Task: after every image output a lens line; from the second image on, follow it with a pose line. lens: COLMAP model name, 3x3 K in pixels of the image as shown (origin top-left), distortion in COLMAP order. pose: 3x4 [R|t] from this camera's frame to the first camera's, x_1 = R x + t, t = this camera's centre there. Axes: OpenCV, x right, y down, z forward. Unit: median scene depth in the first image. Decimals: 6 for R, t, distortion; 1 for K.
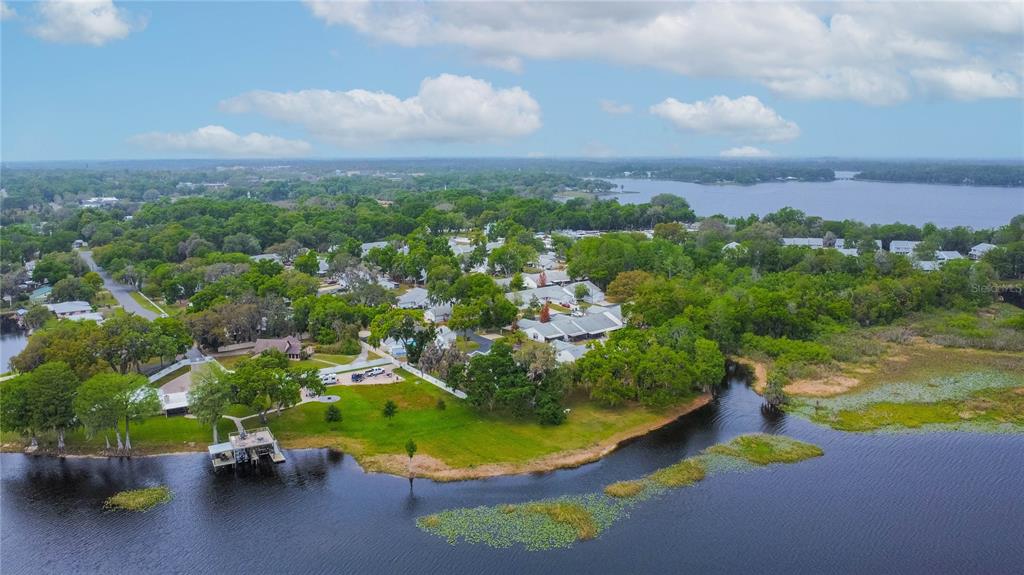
lens RADIAL K [[788.4, 0, 512.0], [0, 788.4, 287.5], [0, 0, 1]] dist [-0.030192, -0.004671]
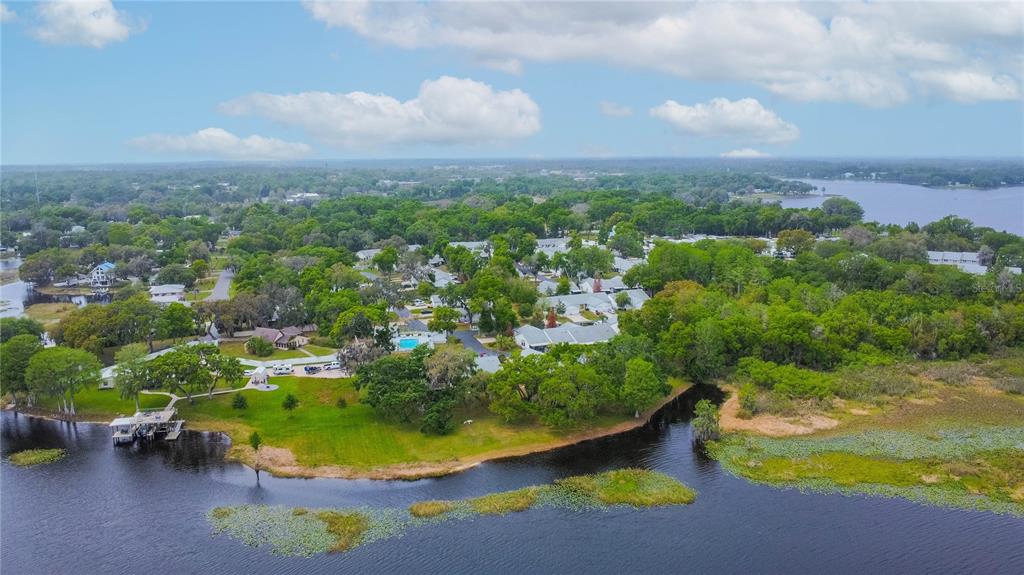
lens RADIAL K [[788.4, 0, 512.0], [0, 788.4, 287.5], [0, 0, 1]] dist [-0.030192, -0.004671]
pose [[0.948569, 0.049399, -0.312693, 0.269910], [-0.049087, 0.998755, 0.008875, -0.012410], [0.312742, 0.006930, 0.949813, 0.064935]]
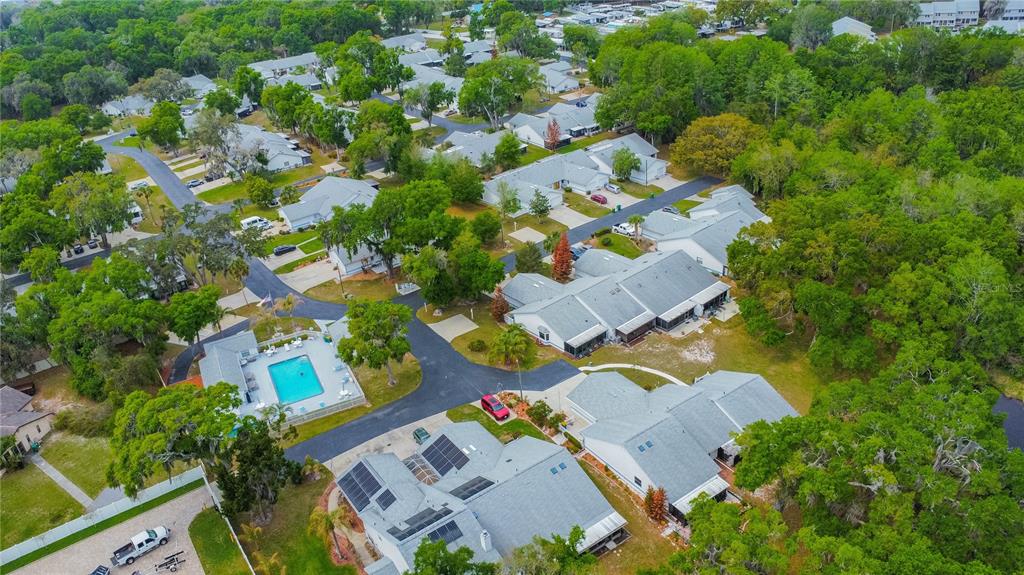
lens RADIAL K [[735.6, 0, 498.0], [0, 735.6, 287.0], [0, 0, 1]] dist [-0.030847, -0.004642]
pose [[0.996932, -0.057042, -0.053605, 0.023724], [0.071311, 0.944246, 0.321426, -0.088391], [0.032281, -0.324263, 0.945416, 0.515496]]
